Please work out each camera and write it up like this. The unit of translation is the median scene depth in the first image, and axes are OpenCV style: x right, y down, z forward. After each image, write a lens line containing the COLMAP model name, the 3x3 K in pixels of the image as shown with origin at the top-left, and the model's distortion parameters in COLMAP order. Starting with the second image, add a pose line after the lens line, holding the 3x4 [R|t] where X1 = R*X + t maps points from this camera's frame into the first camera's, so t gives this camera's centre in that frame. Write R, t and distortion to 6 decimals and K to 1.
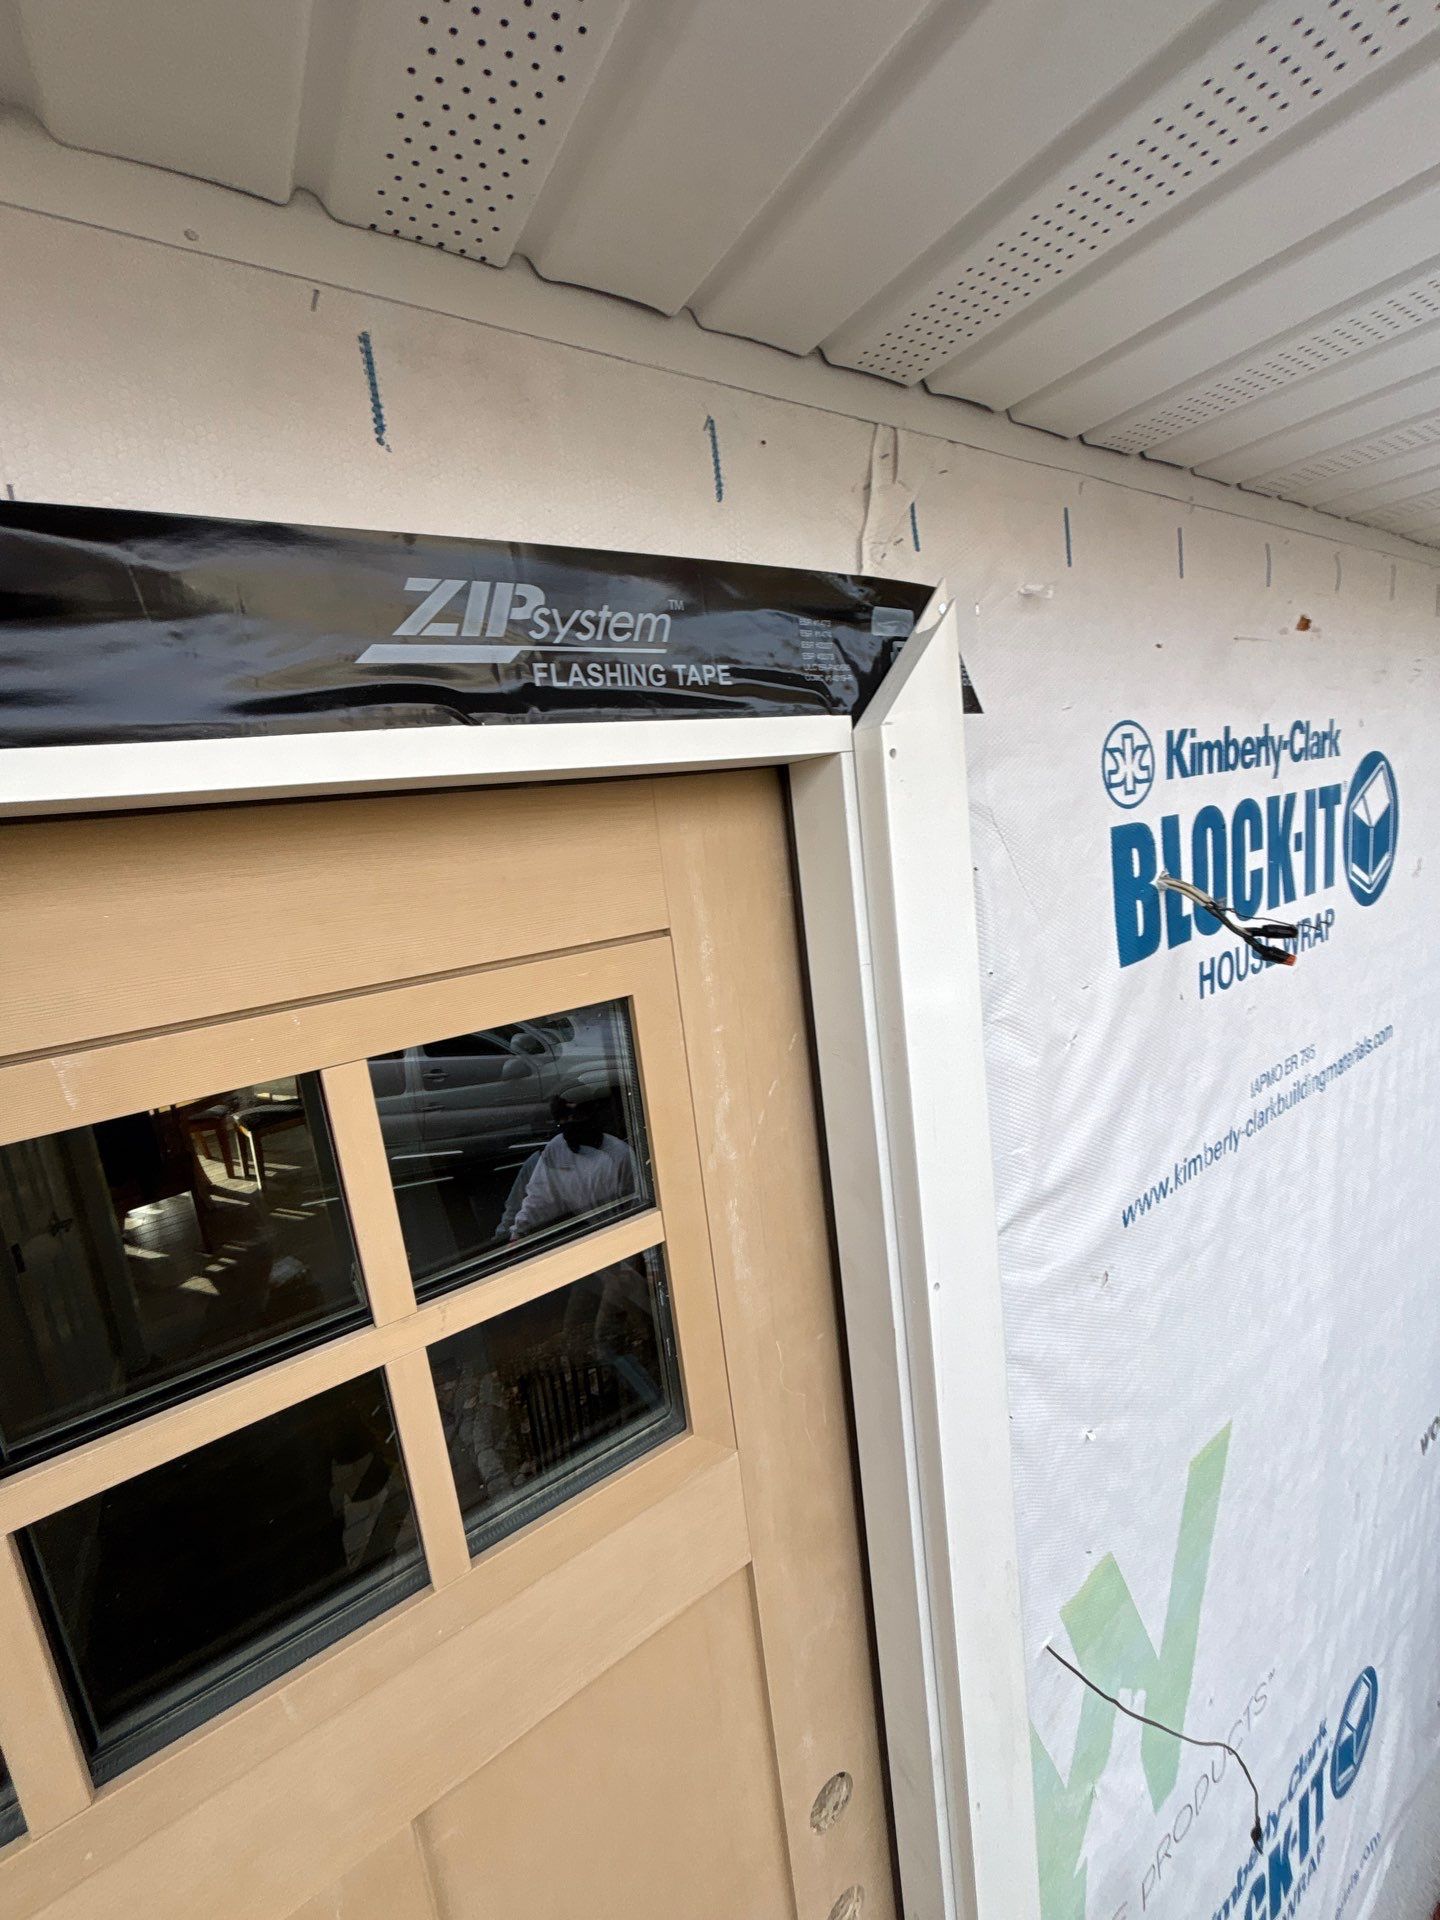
lens RADIAL K [[778.8, 0, 720.0], [0, 778.8, 960.0], [0, 0, 1]] dist [0.000473, 0.000930]
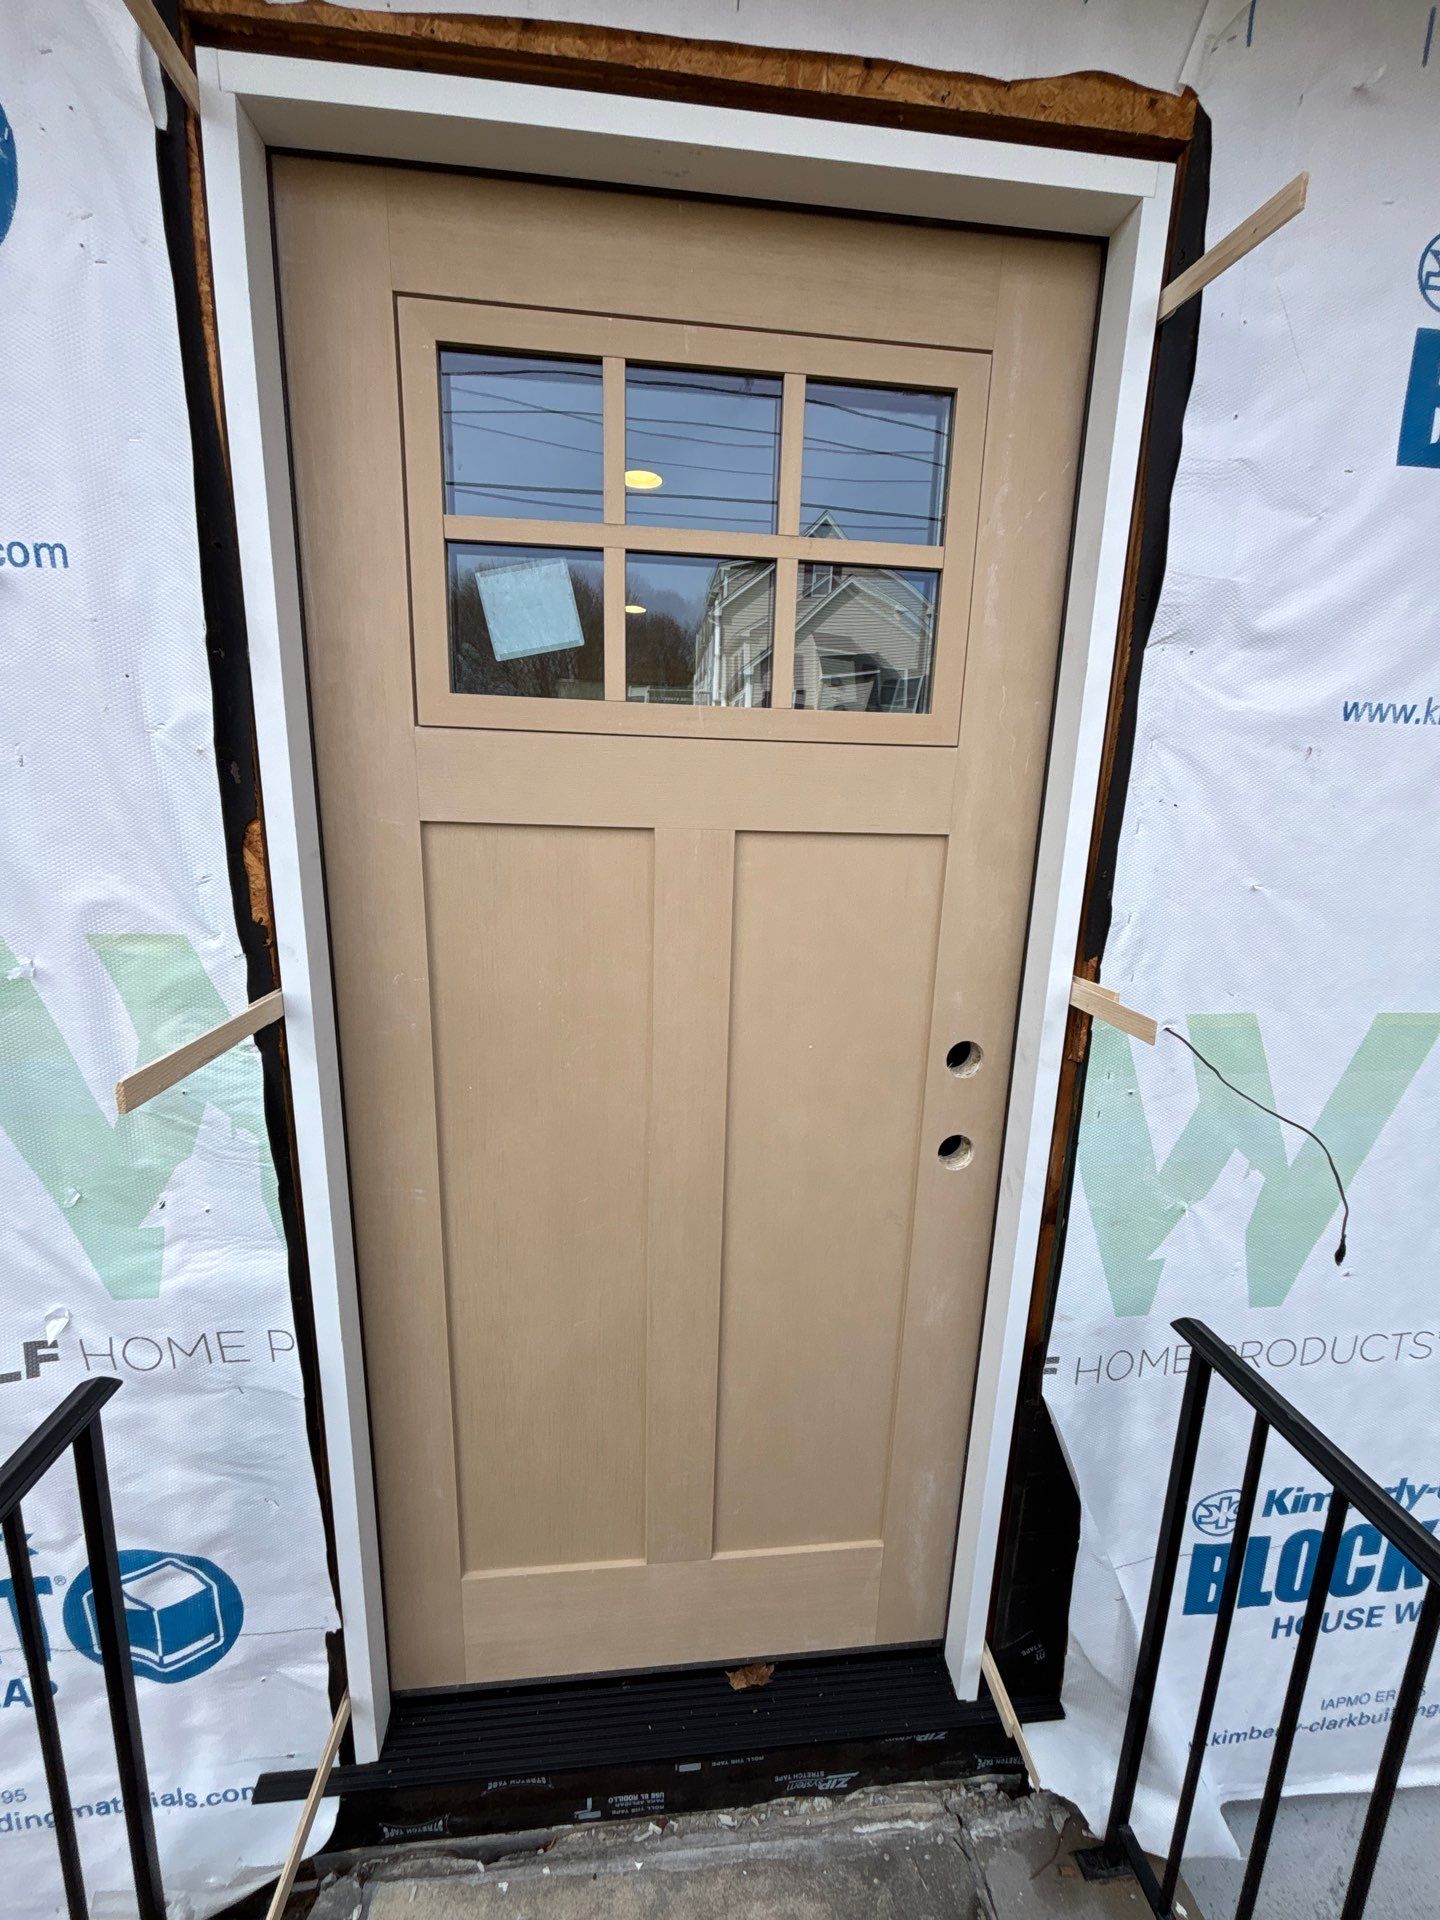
lens RADIAL K [[778.8, 0, 720.0], [0, 778.8, 960.0], [0, 0, 1]] dist [0.000473, 0.000930]
pose [[0.876612, 0.236169, -0.419256, 0.317449], [-0.210317, 0.971693, 0.107611, 0.871645], [0.432803, -0.006157, 0.901468, -0.516807]]
